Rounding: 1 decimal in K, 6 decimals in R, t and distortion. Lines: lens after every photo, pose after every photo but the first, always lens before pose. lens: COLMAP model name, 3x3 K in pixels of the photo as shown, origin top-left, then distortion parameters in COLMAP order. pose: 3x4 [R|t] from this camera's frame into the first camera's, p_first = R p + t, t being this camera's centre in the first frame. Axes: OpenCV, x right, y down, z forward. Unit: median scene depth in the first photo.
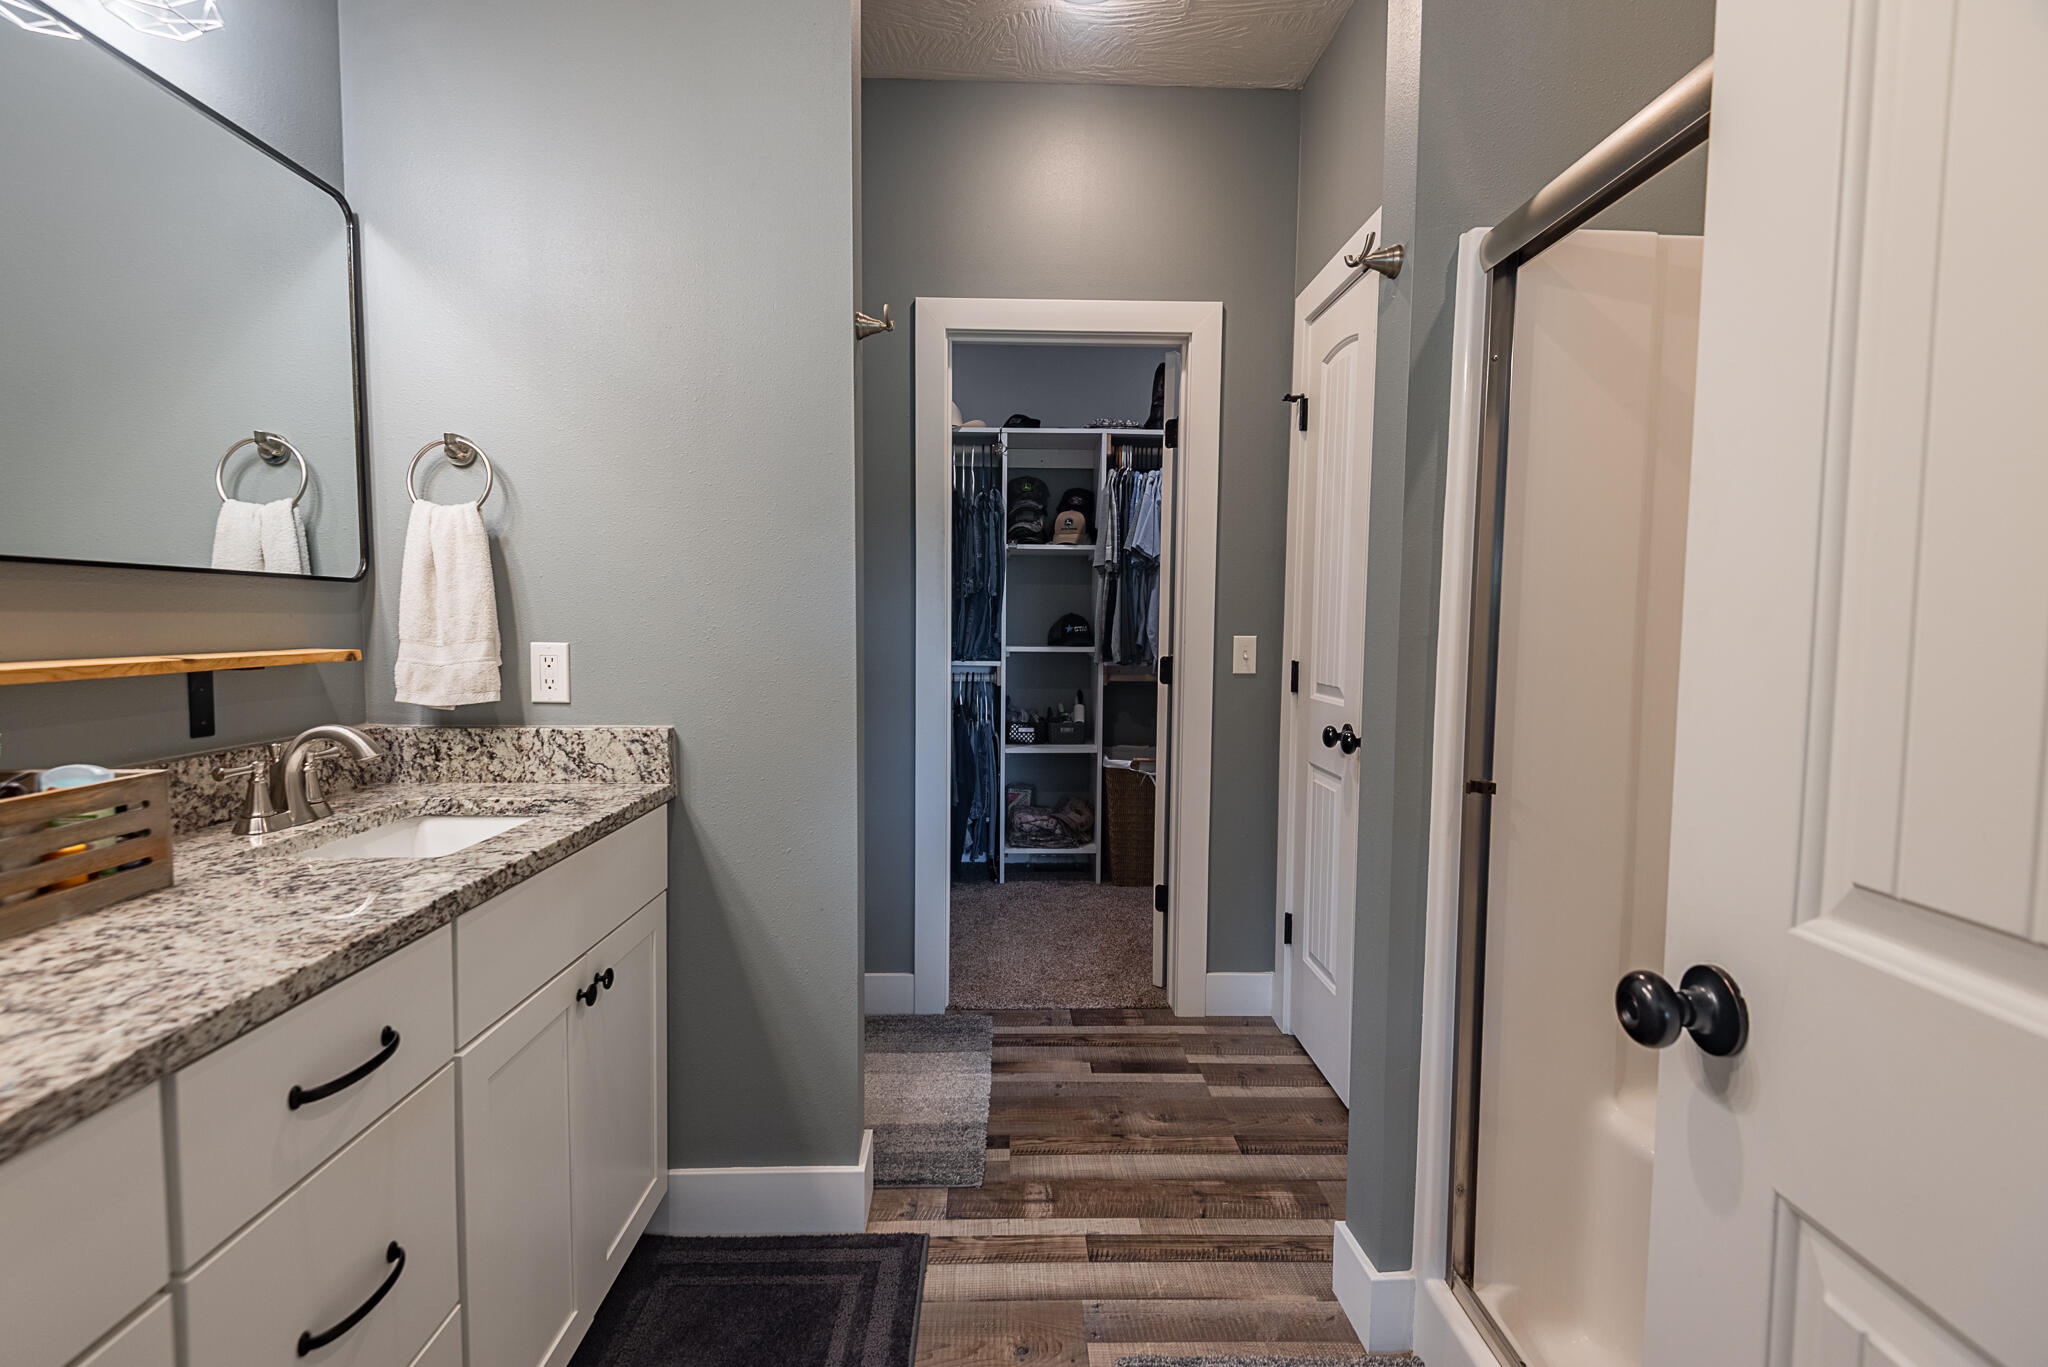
lens RADIAL K [[957.5, 0, 1033.1], [0, 957.5, 684.1], [0, 0, 1]] dist [0.044893, -0.028736]
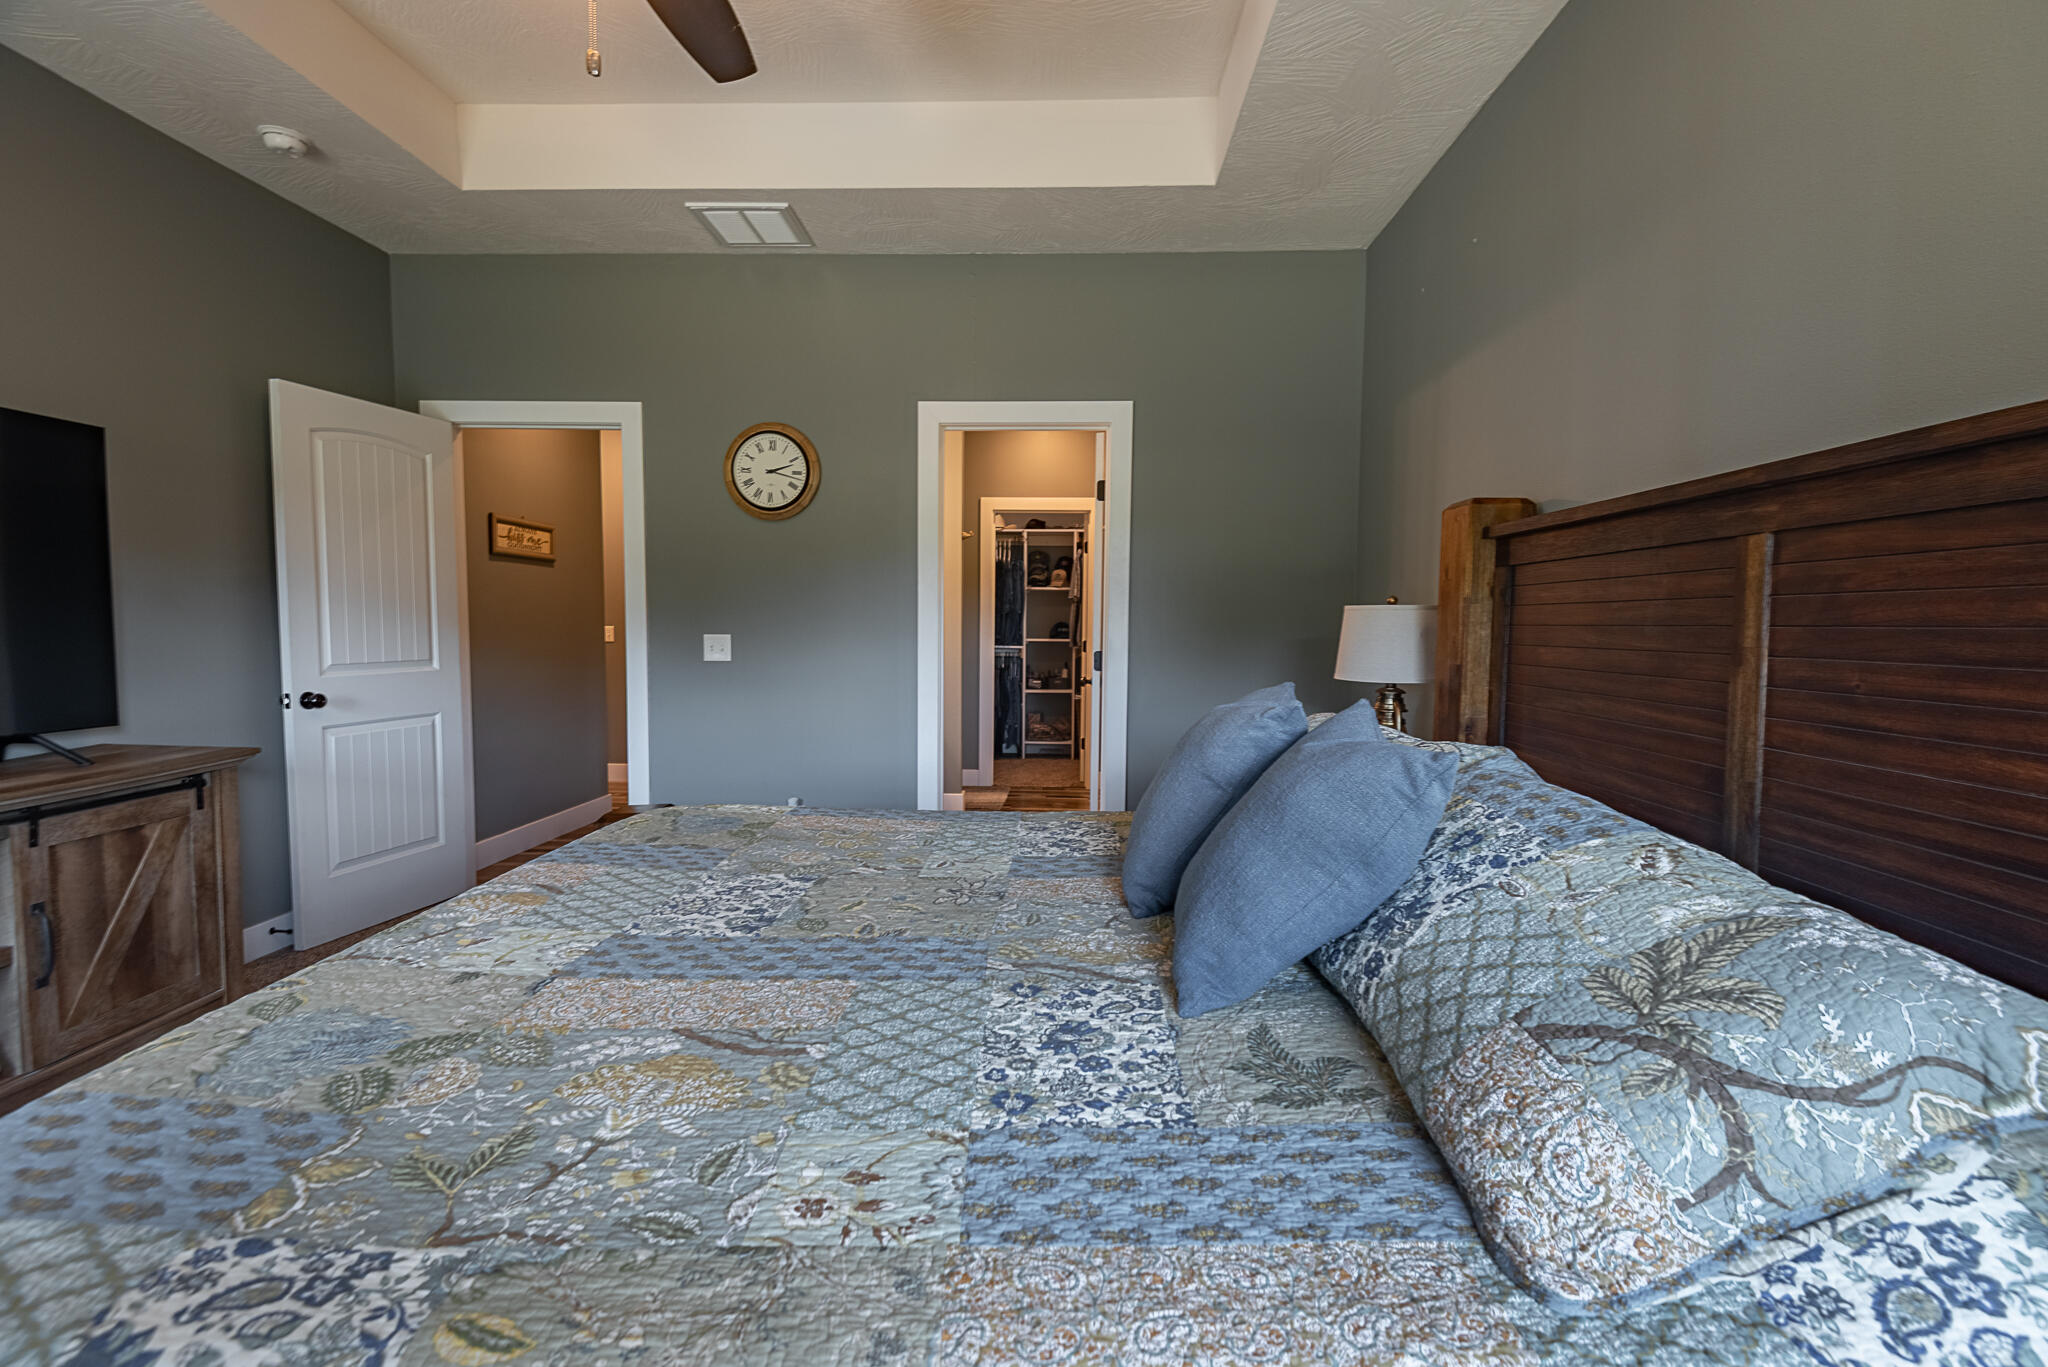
lens RADIAL K [[950.8, 0, 1011.5], [0, 950.8, 681.1], [0, 0, 1]] dist [0.037953, -0.025812]
pose [[0.995880, 0.004067, -0.090586, 0.169427], [-0.004817, 0.999956, -0.008059, 0.090648], [0.090550, 0.008462, 0.995856, -1.342829]]
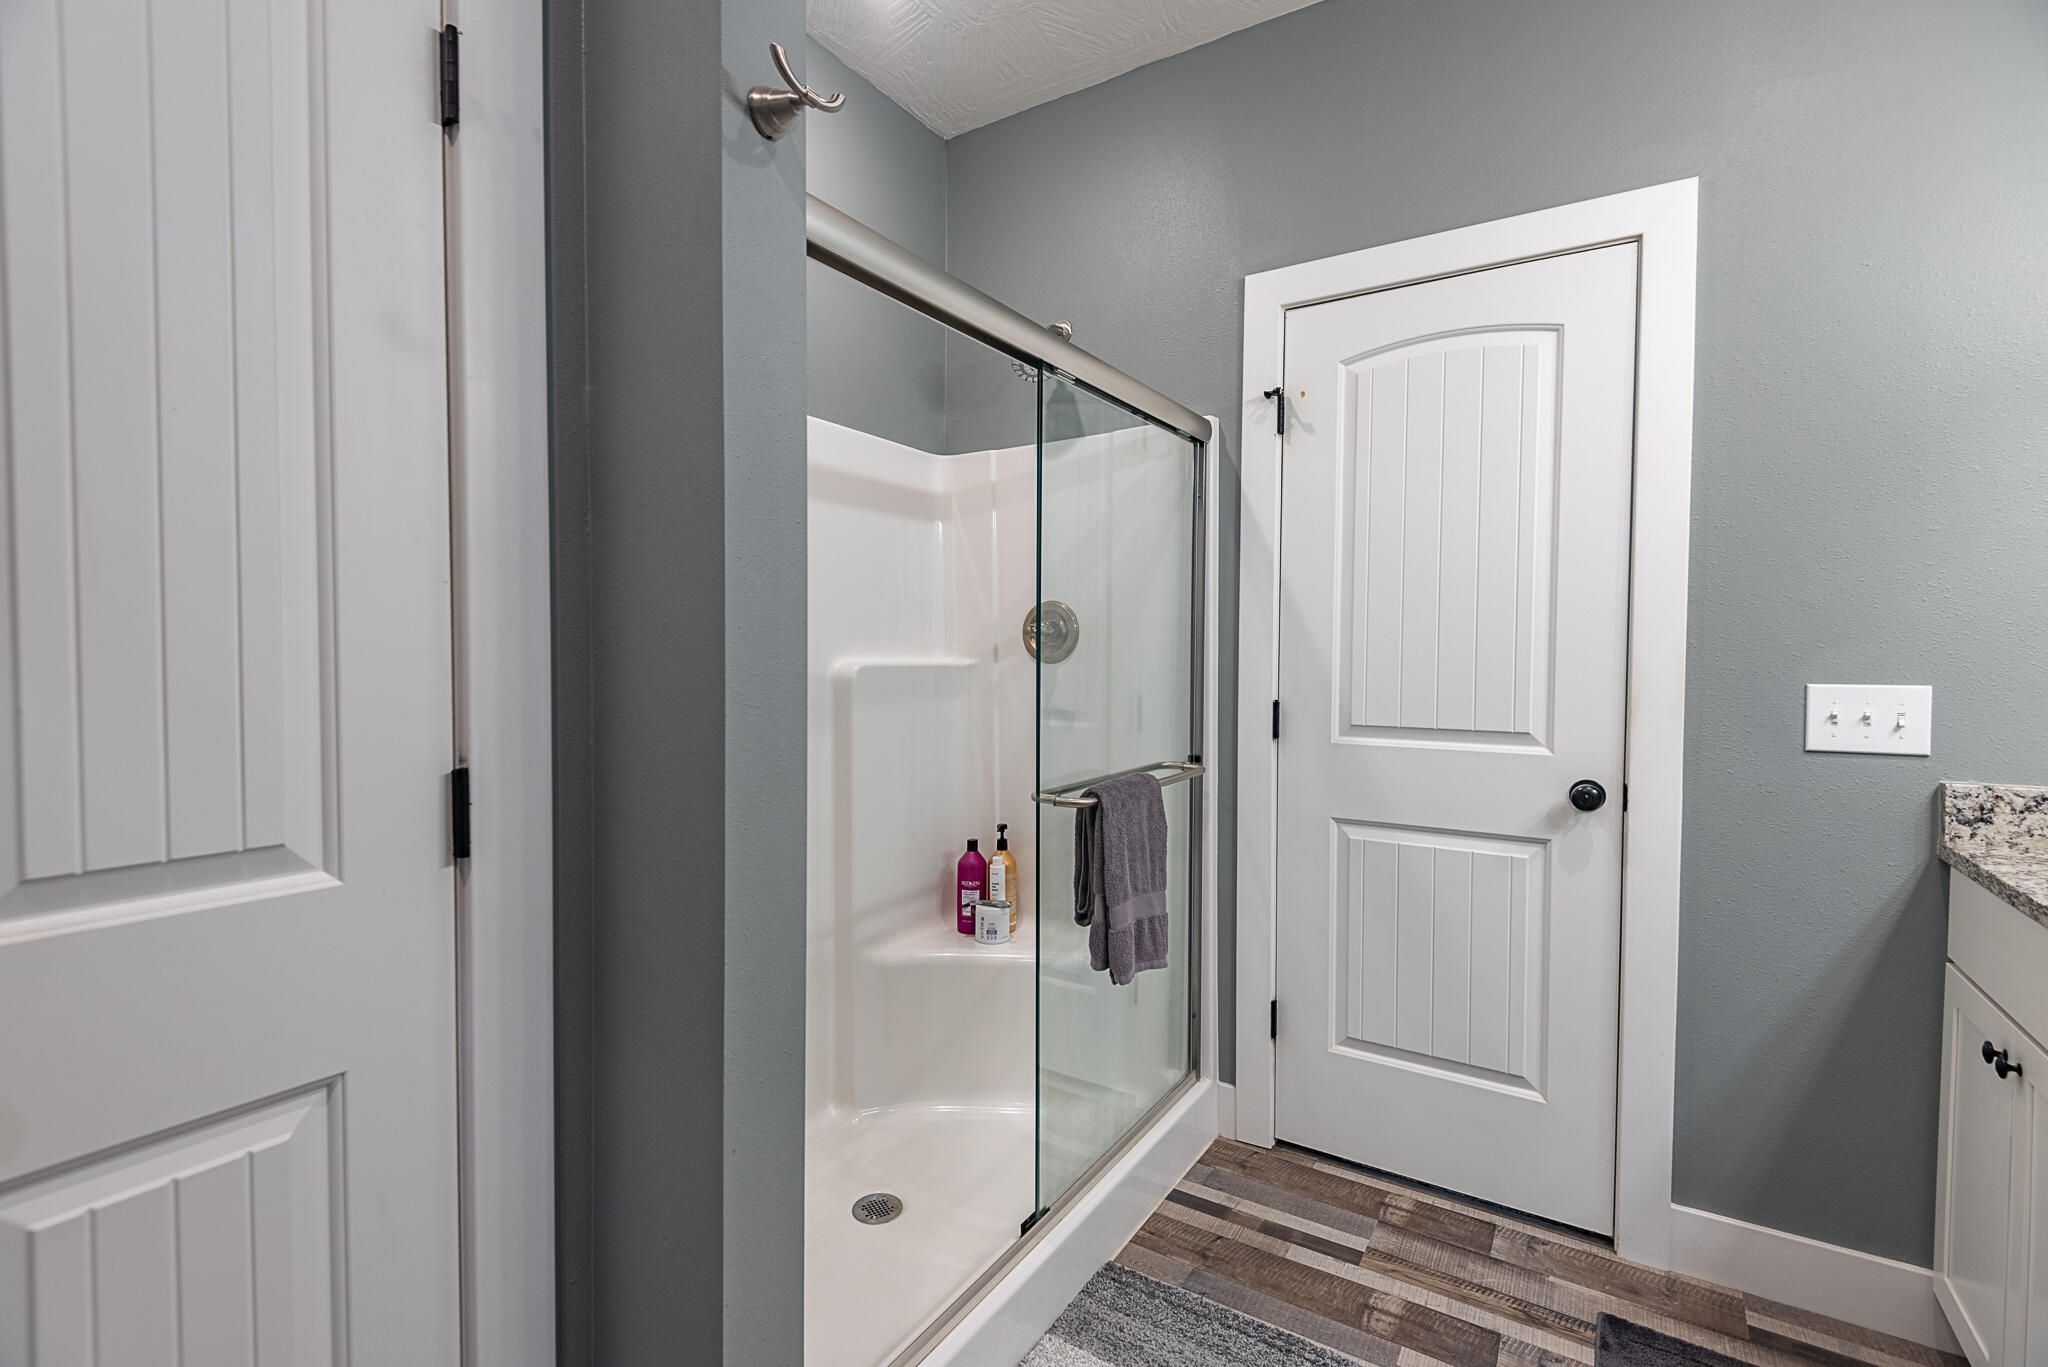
lens RADIAL K [[950.8, 0, 1011.5], [0, 950.8, 681.1], [0, 0, 1]] dist [0.037953, -0.025812]
pose [[-0.824726, -0.028040, 0.564838, -0.135039], [0.029727, 0.995240, 0.092812, -0.092686], [-0.564751, 0.093336, -0.819966, 1.282943]]
